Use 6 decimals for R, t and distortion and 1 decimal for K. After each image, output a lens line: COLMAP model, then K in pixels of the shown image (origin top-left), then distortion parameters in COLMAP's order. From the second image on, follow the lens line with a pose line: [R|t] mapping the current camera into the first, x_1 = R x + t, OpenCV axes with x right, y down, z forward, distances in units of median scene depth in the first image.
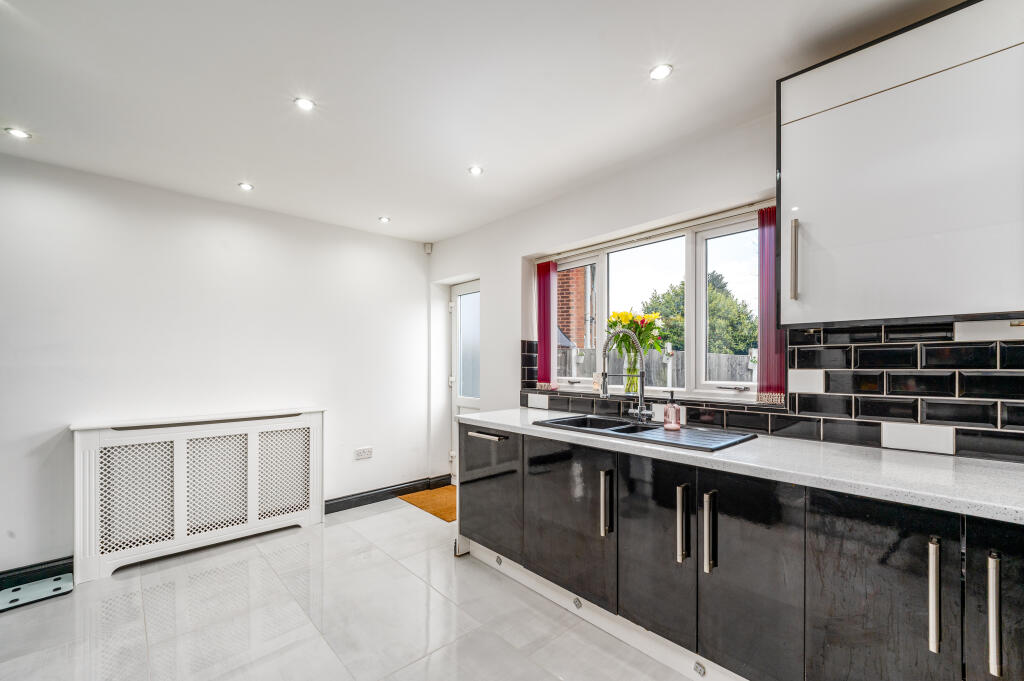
lens RADIAL K [[421.9, 0, 516.2], [0, 421.9, 367.7], [0, 0, 1]] dist [0.001159, -0.002302]
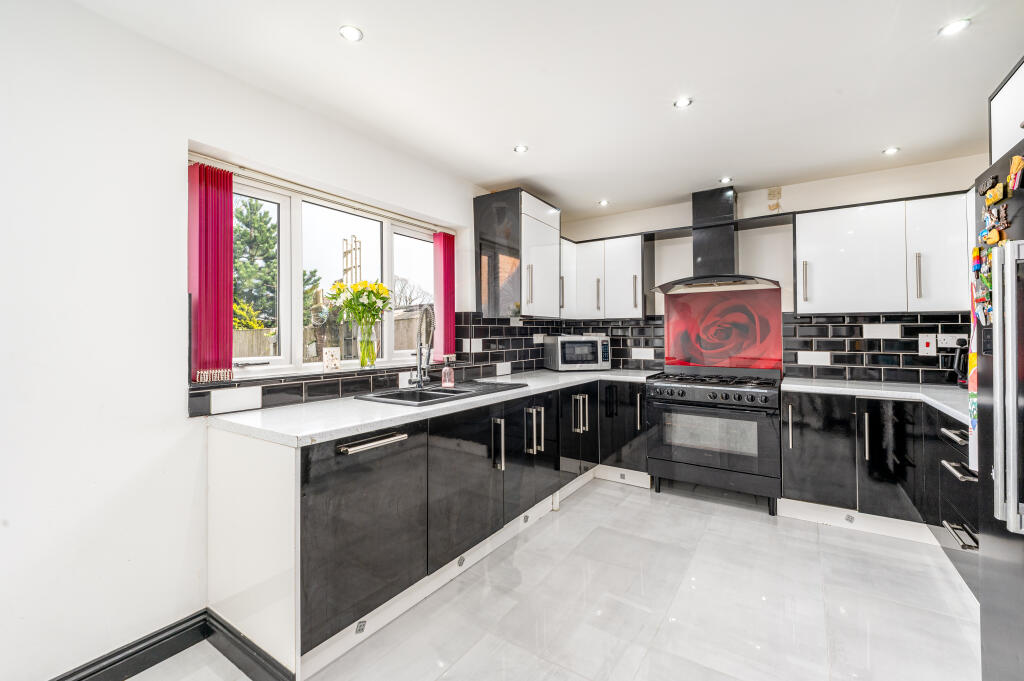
lens RADIAL K [[421.9, 0, 516.9], [0, 421.9, 332.9], [0, 0, 1]] dist [0.001159, -0.002302]
pose [[-0.230520, 0.009229, 0.973024, -0.719688], [0.019220, 0.999803, -0.004929, -0.005755], [-0.972878, 0.017565, -0.230652, 0.858533]]
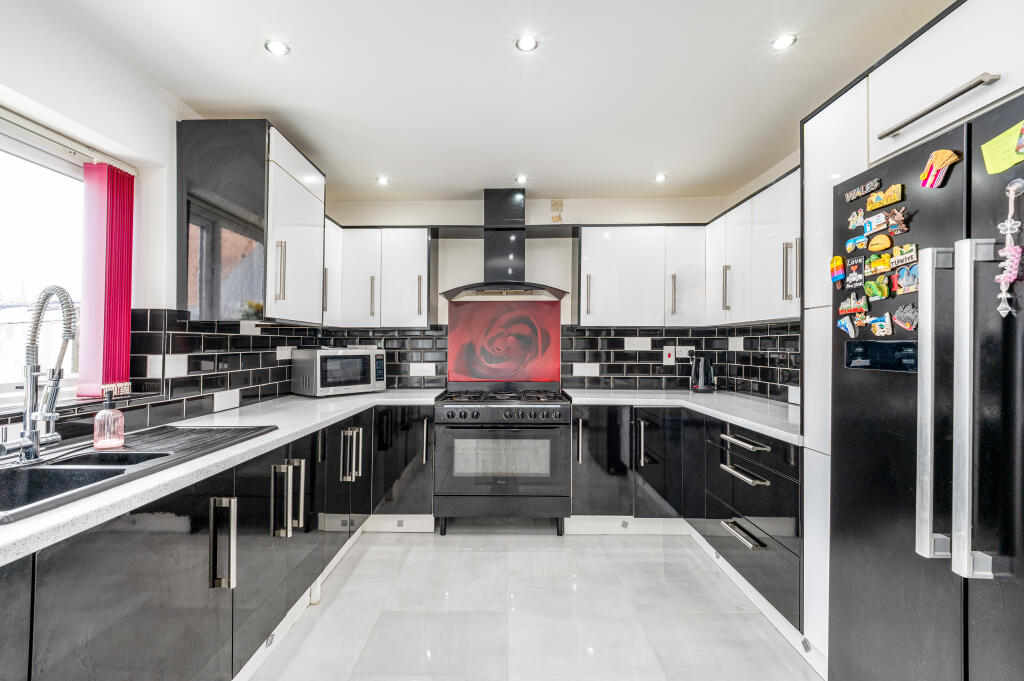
lens RADIAL K [[421.9, 0, 501.9], [0, 421.9, 331.8], [0, 0, 1]] dist [0.001159, -0.002302]
pose [[-0.716989, 0.031112, 0.696390, -0.440534], [0.018187, 0.999498, -0.025929, -0.007460], [-0.696848, -0.005925, -0.717195, 0.825783]]
